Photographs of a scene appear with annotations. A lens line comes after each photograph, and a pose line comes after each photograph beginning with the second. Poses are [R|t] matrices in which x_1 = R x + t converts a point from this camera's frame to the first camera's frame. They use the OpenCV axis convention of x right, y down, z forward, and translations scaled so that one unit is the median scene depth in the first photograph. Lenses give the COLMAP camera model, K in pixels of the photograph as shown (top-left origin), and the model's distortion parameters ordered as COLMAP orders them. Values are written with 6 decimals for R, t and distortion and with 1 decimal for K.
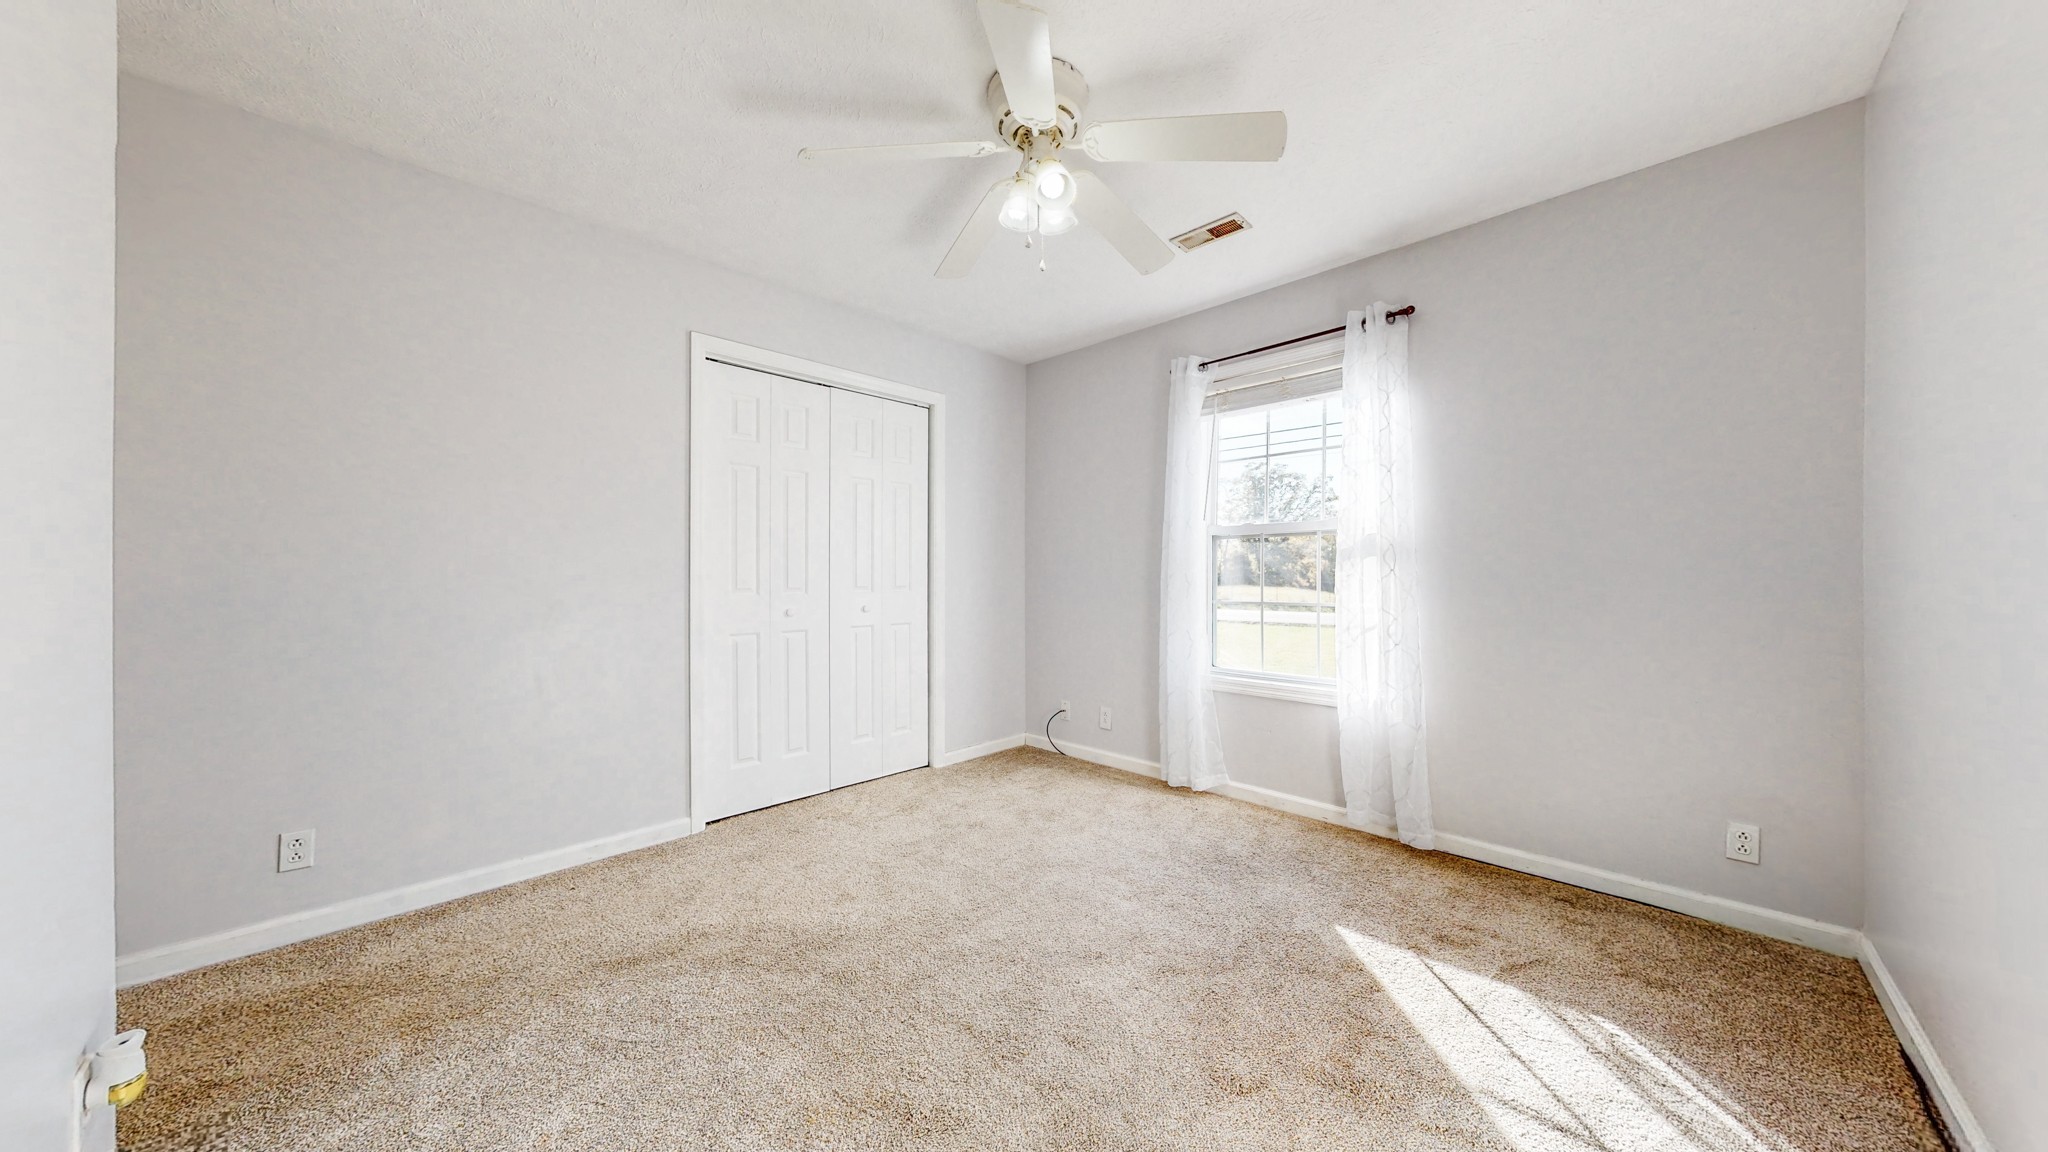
lens RADIAL K [[647.3, 0, 1024.0], [0, 647.3, 576.0], [0, 0, 1]] dist [-0.000171, 0.000003]
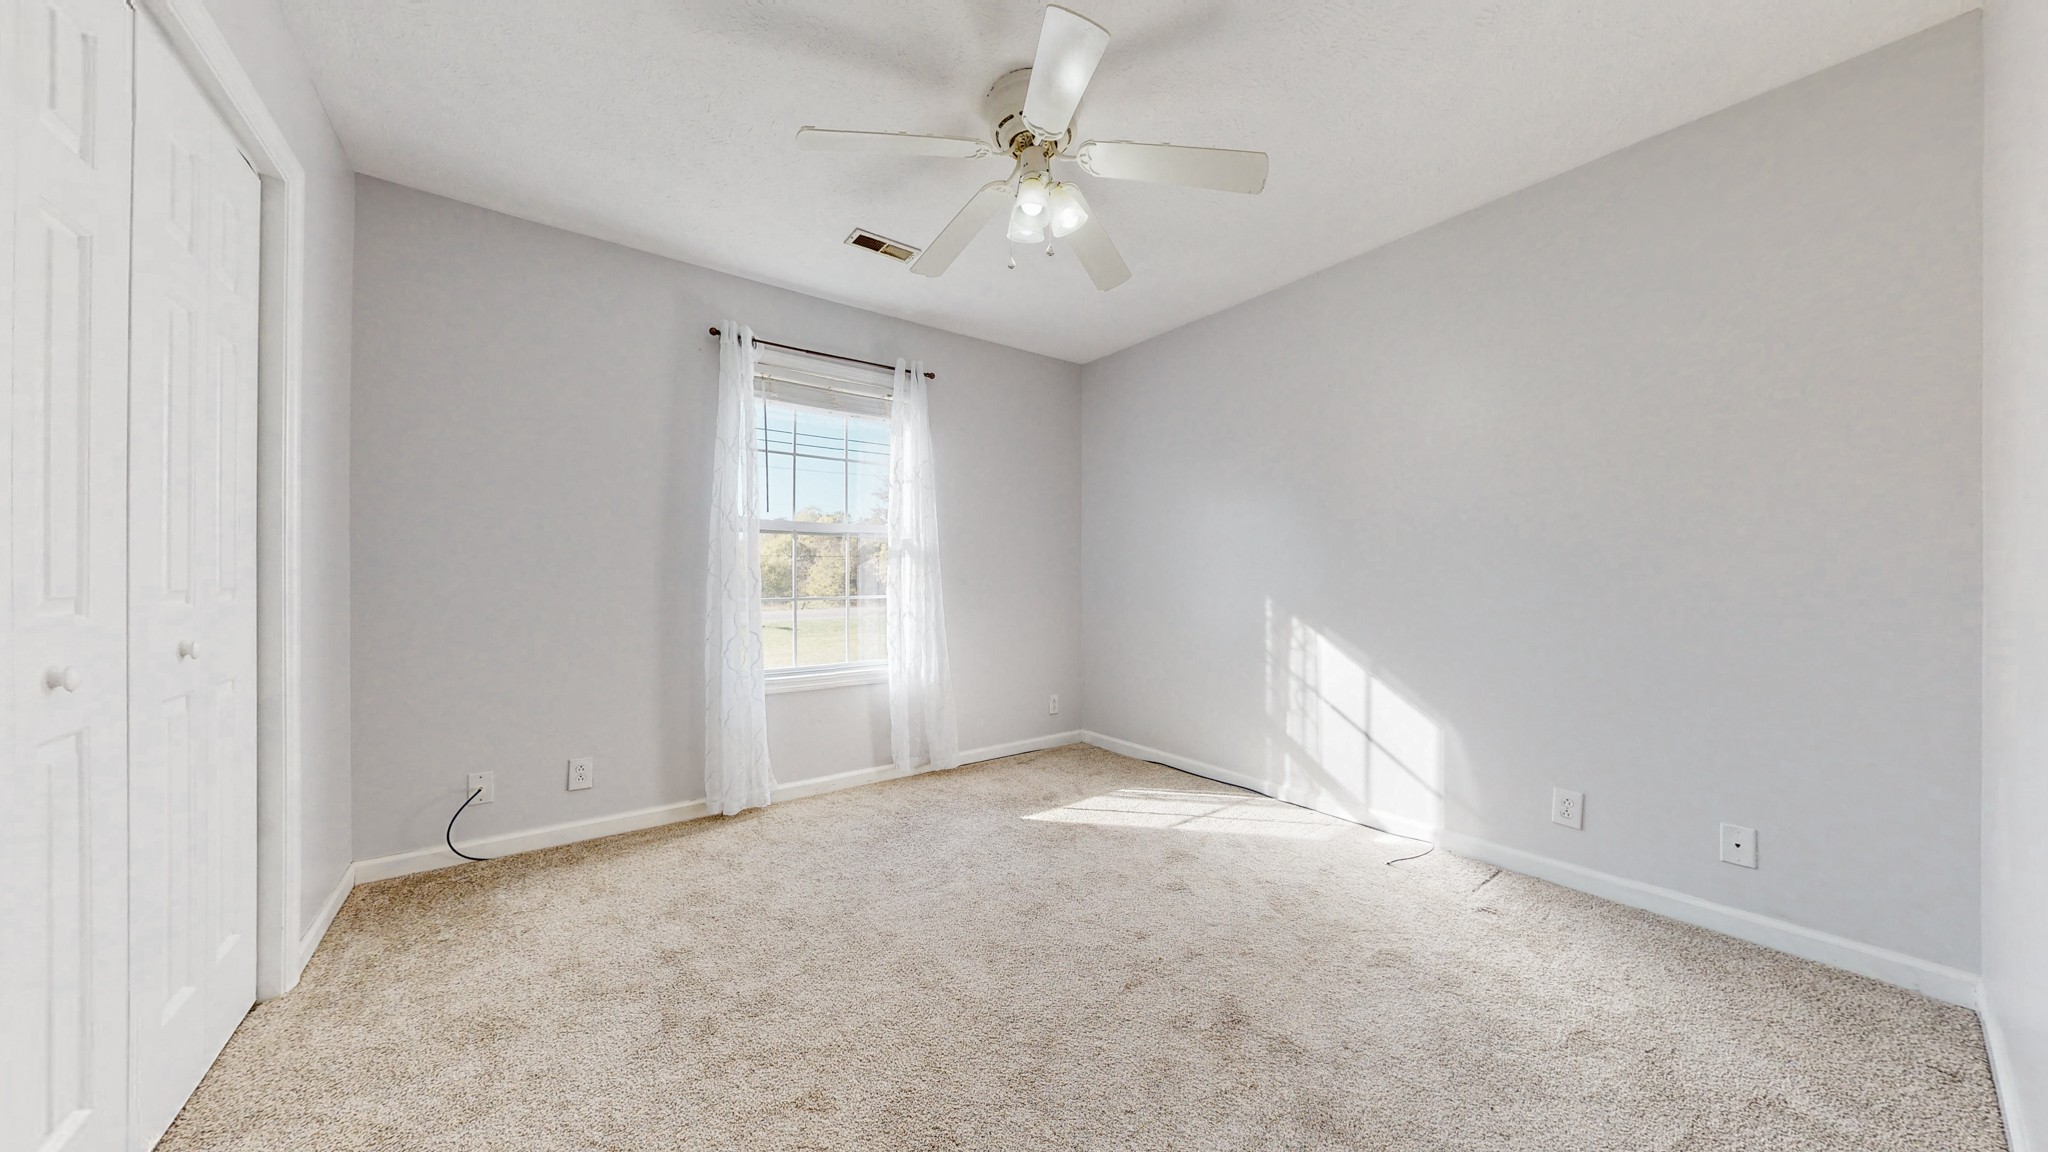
lens RADIAL K [[647.3, 0, 1024.0], [0, 647.3, 576.0], [0, 0, 1]] dist [-0.000171, 0.000003]
pose [[0.151646, 0.002653, 0.988431, -0.663391], [-0.002408, 0.999994, -0.002314, 0.008726], [-0.988432, -0.002030, 0.151652, 0.565417]]
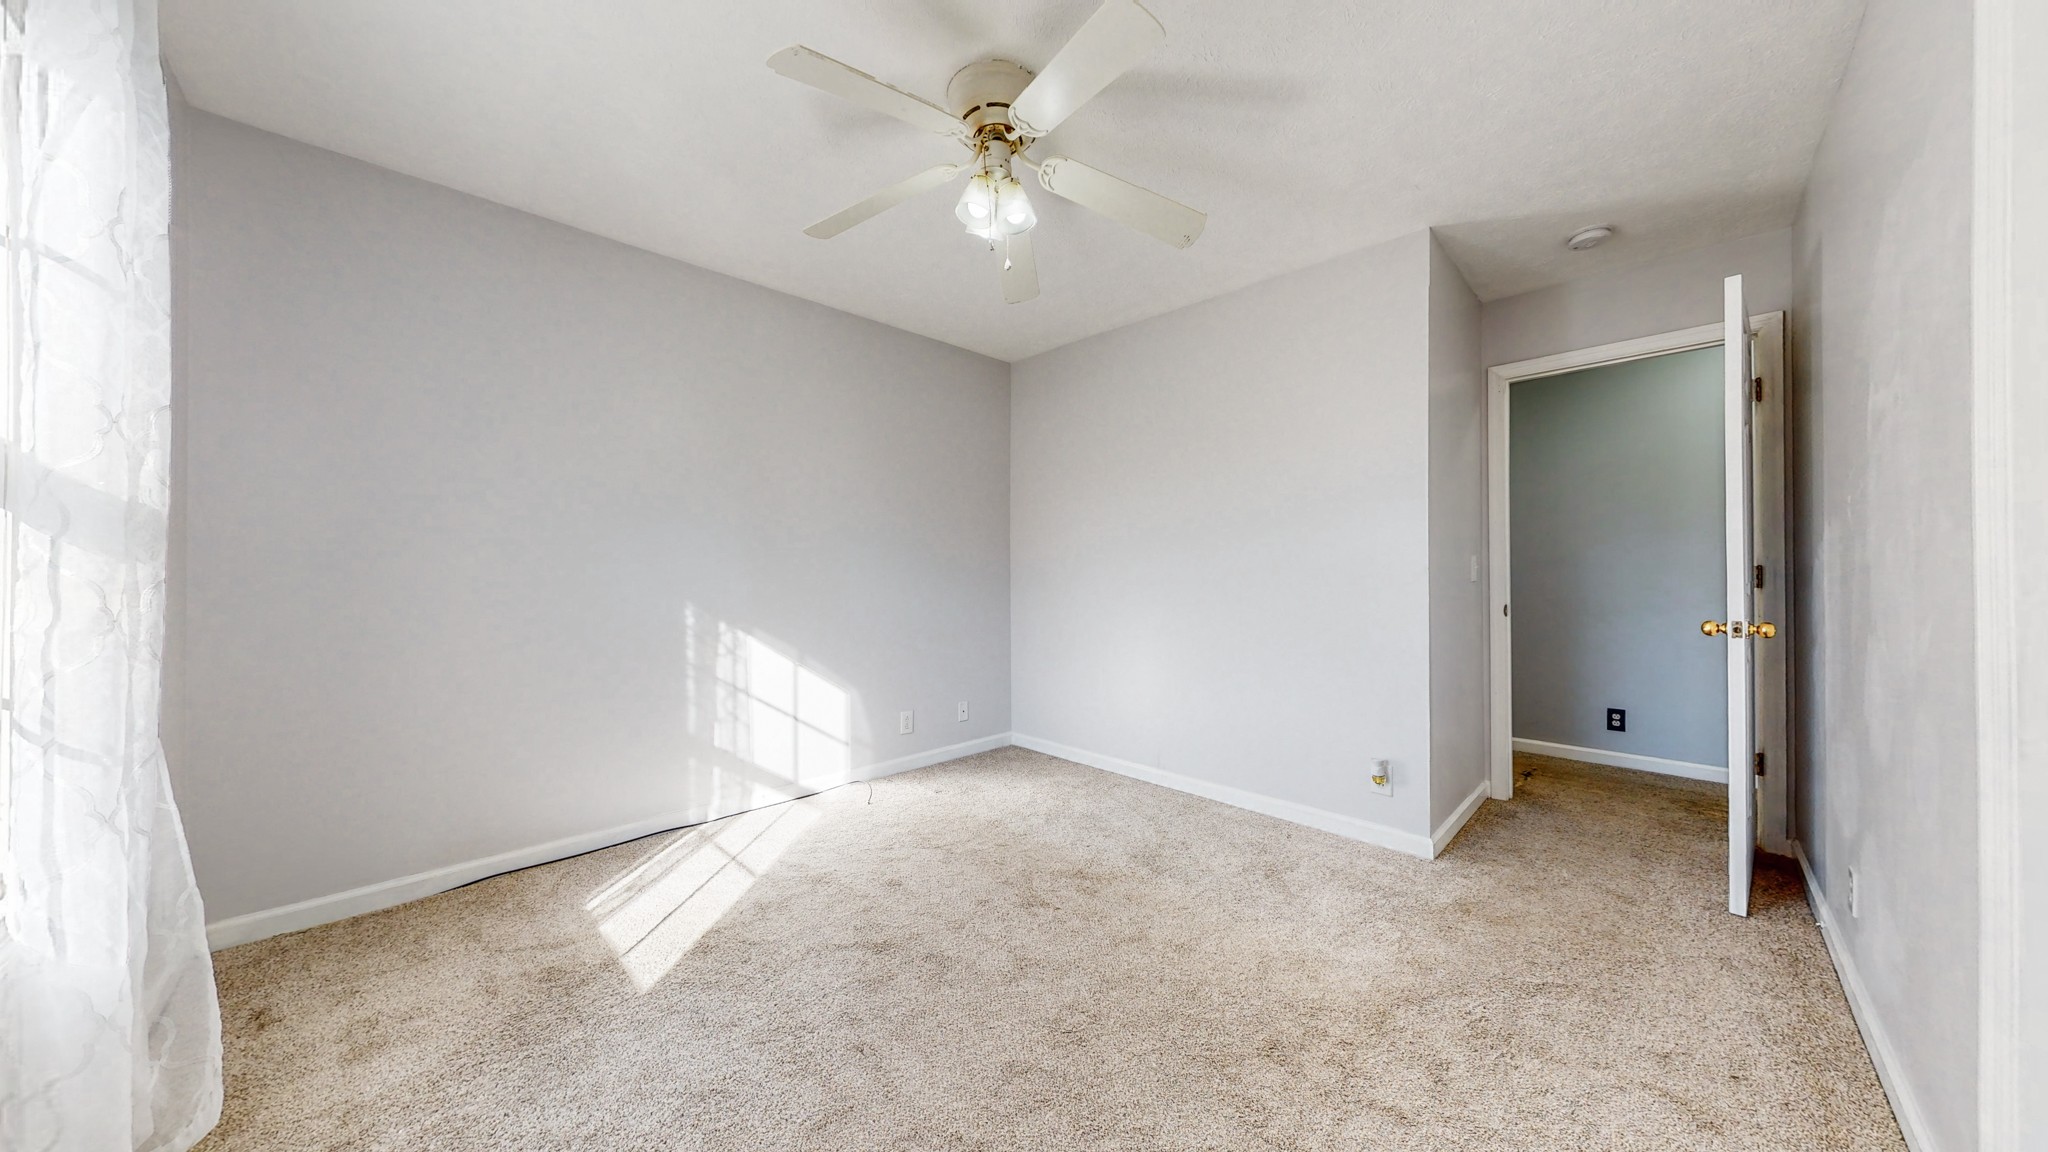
lens RADIAL K [[647.3, 0, 1024.0], [0, 647.3, 576.0], [0, 0, 1]] dist [-0.000171, 0.000003]
pose [[-0.999690, 0.006360, 0.024066, -0.029876], [0.006641, 0.999910, 0.011618, -0.008634], [-0.023990, 0.011774, -0.999643, 1.313241]]
